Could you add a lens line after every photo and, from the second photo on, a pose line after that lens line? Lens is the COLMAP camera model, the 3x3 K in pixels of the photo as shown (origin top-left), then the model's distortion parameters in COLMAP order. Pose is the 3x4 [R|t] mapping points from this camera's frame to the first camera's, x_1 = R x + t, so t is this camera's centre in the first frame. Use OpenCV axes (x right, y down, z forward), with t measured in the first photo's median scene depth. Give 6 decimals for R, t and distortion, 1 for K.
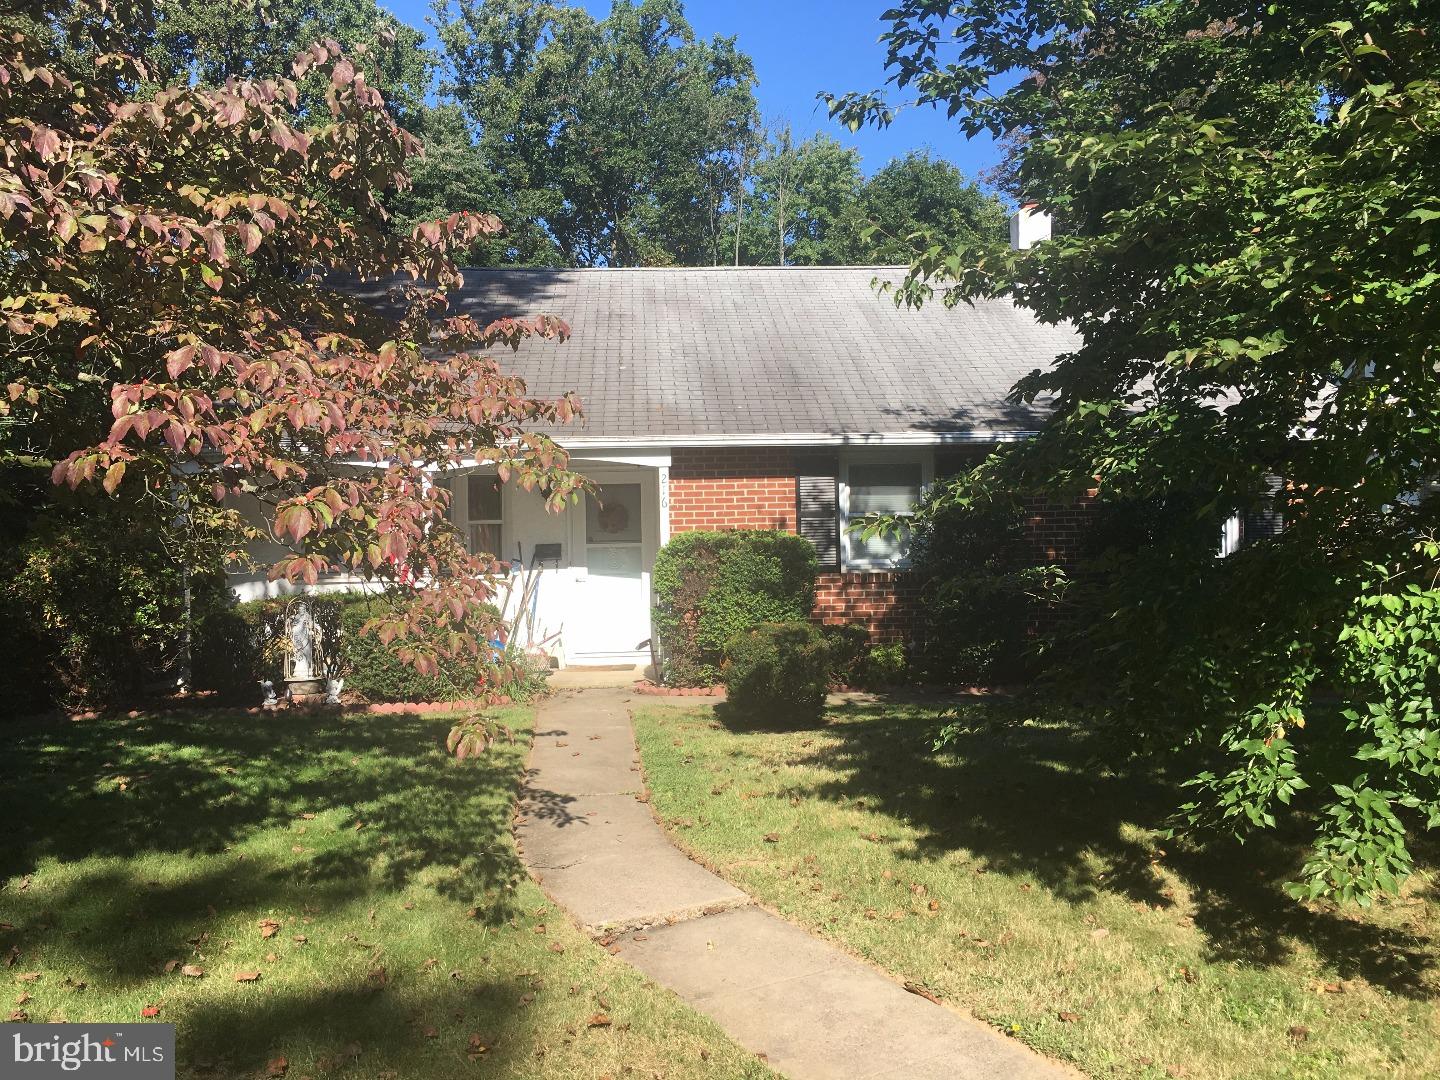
lens RADIAL K [[1217.1, 0, 688.3], [0, 1217.1, 543.5], [0, 0, 1]] dist [0.162658, 0.000450]
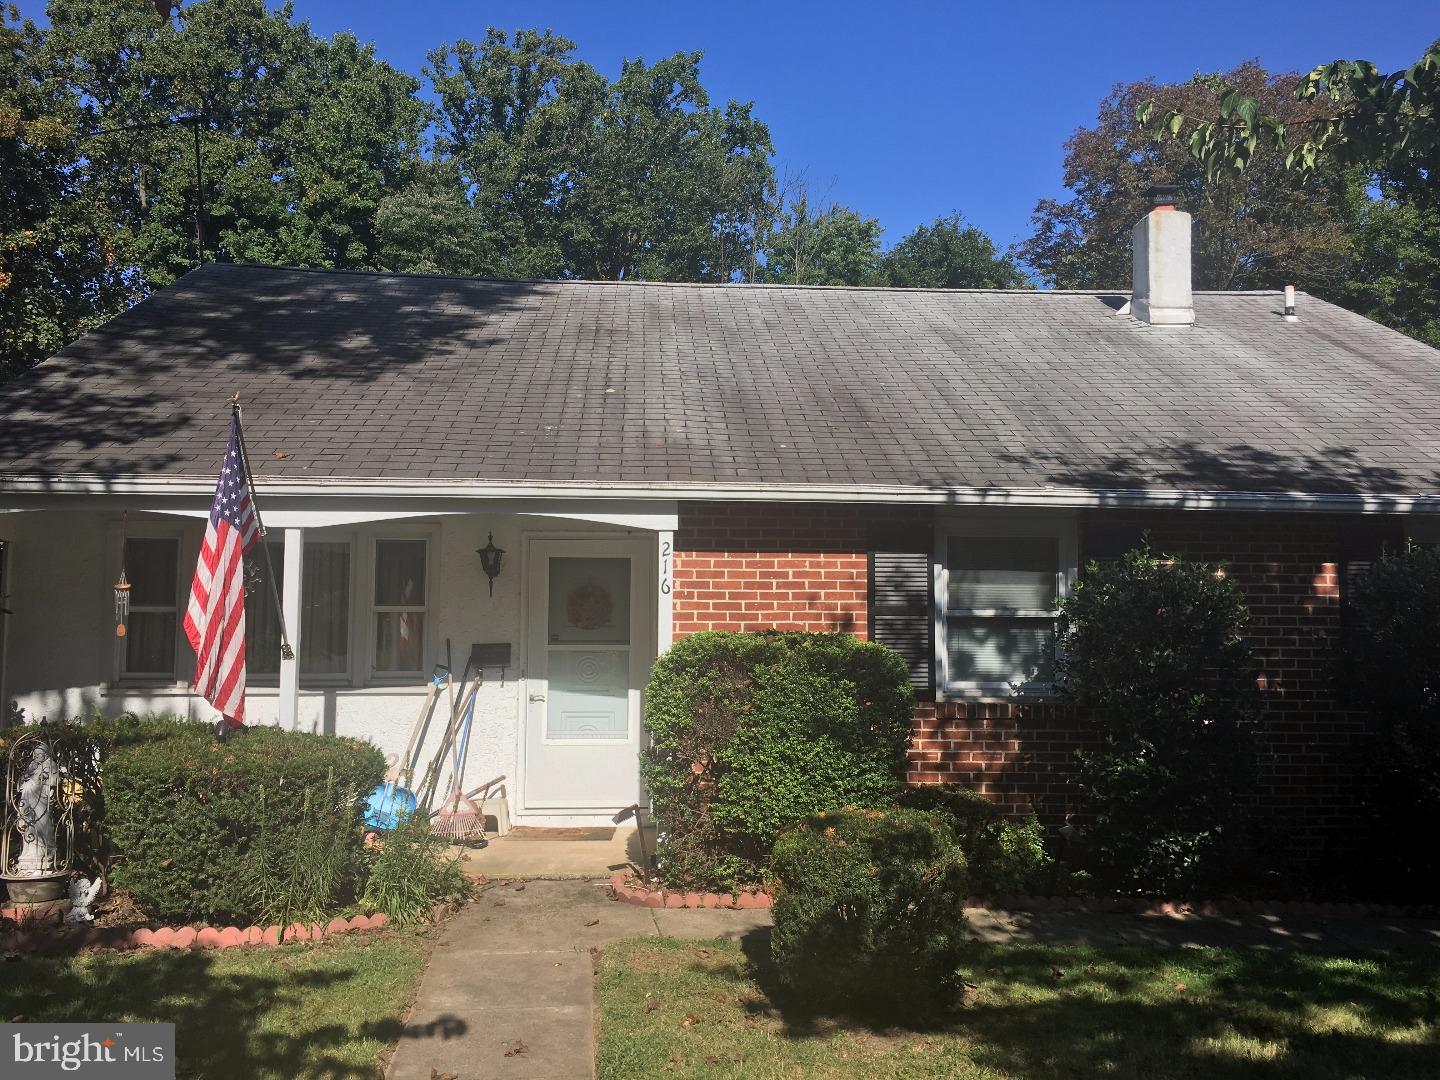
lens RADIAL K [[1216.0, 0, 743.4], [0, 1216.0, 561.3], [0, 0, 1]] dist [0.007170, 0.000065]
pose [[0.998500, 0.027486, 0.047349, -0.009383], [-0.024669, 0.997948, -0.059087, -0.009725], [-0.048876, 0.057830, 0.997129, 0.353919]]
